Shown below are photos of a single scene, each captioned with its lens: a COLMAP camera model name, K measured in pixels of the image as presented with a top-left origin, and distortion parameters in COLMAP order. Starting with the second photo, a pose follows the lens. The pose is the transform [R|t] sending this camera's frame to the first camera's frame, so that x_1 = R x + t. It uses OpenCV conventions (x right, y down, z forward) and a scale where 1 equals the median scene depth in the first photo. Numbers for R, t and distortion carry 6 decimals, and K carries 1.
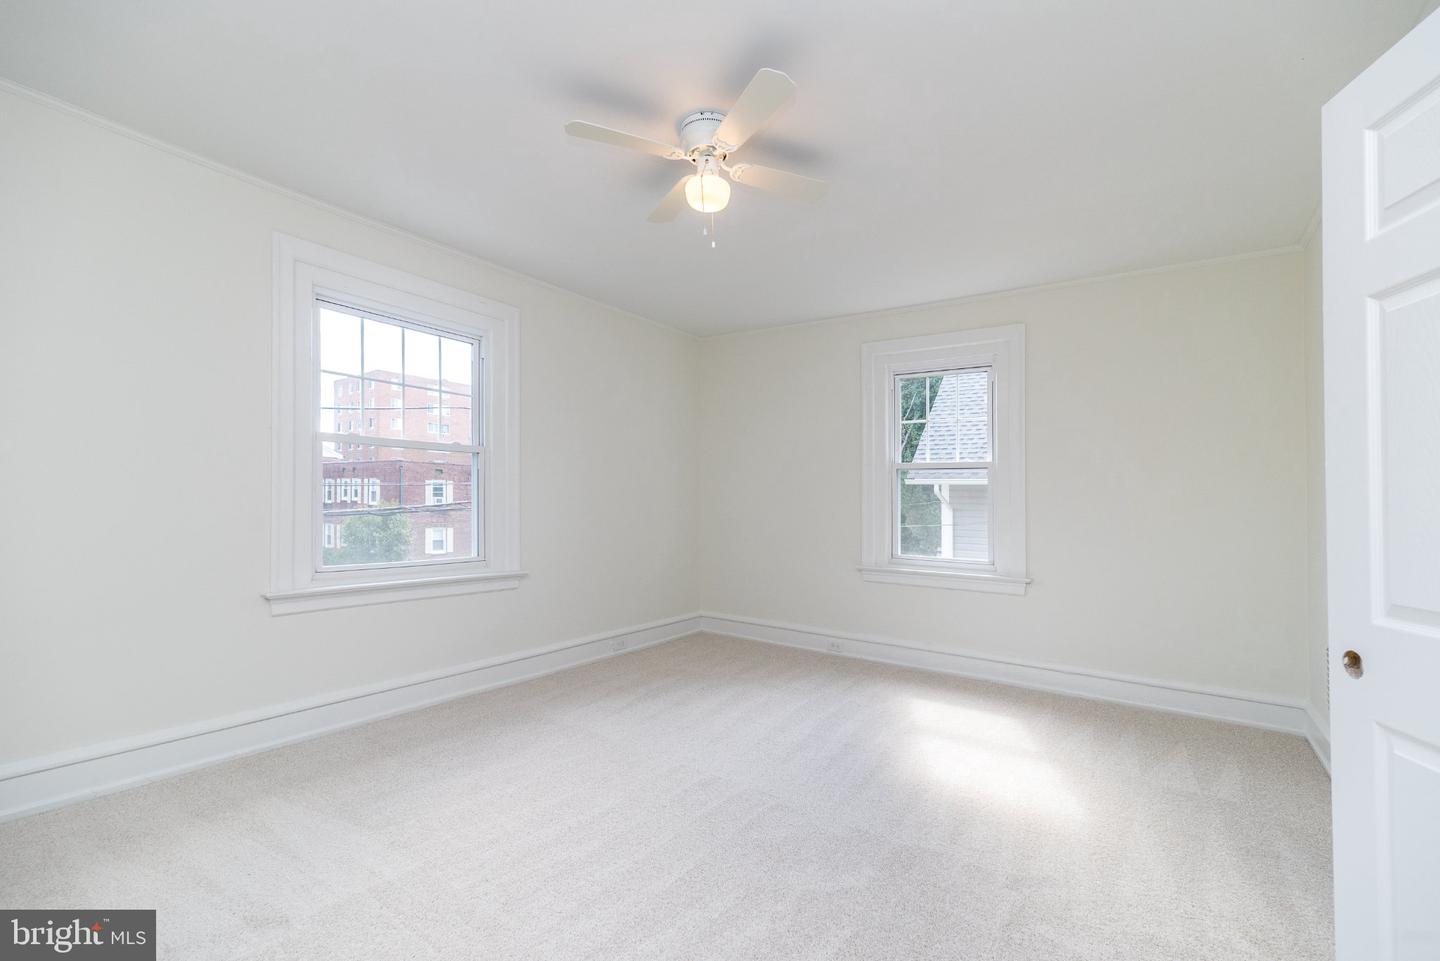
lens RADIAL K [[625.3, 0, 730.9], [0, 625.3, 484.8], [0, 0, 1]] dist [0.003970, -0.000110]
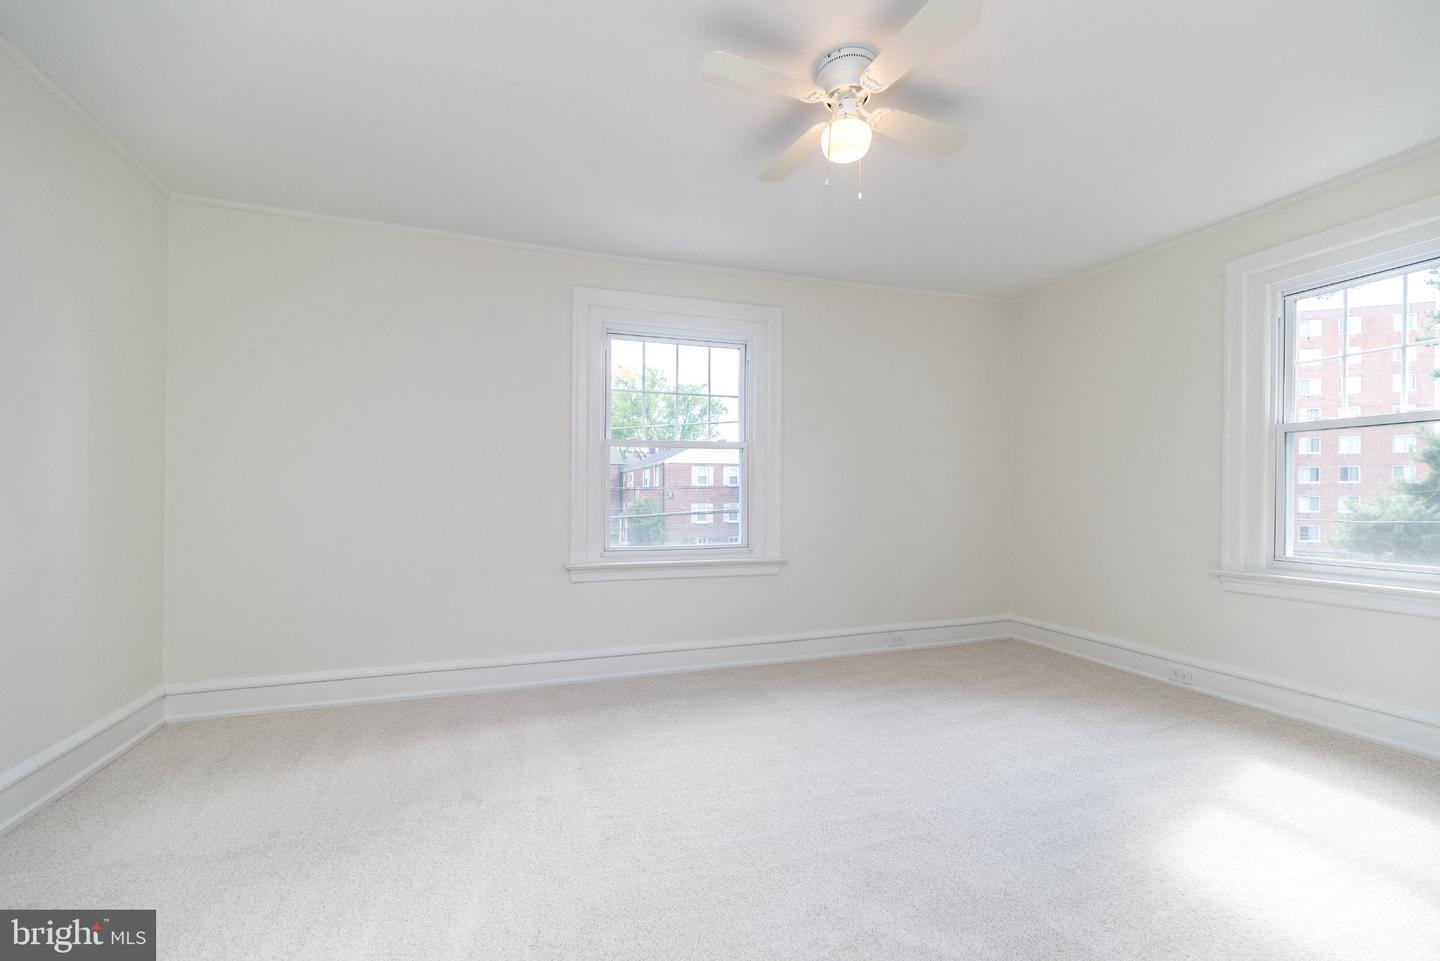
lens RADIAL K [[625.3, 0, 721.5], [0, 625.3, 495.6], [0, 0, 1]] dist [0.003970, -0.000110]
pose [[0.813306, -0.023230, -0.581373, 0.191920], [0.035672, 0.999314, 0.009972, 0.018251], [0.580742, -0.028849, 0.813576, 0.087702]]
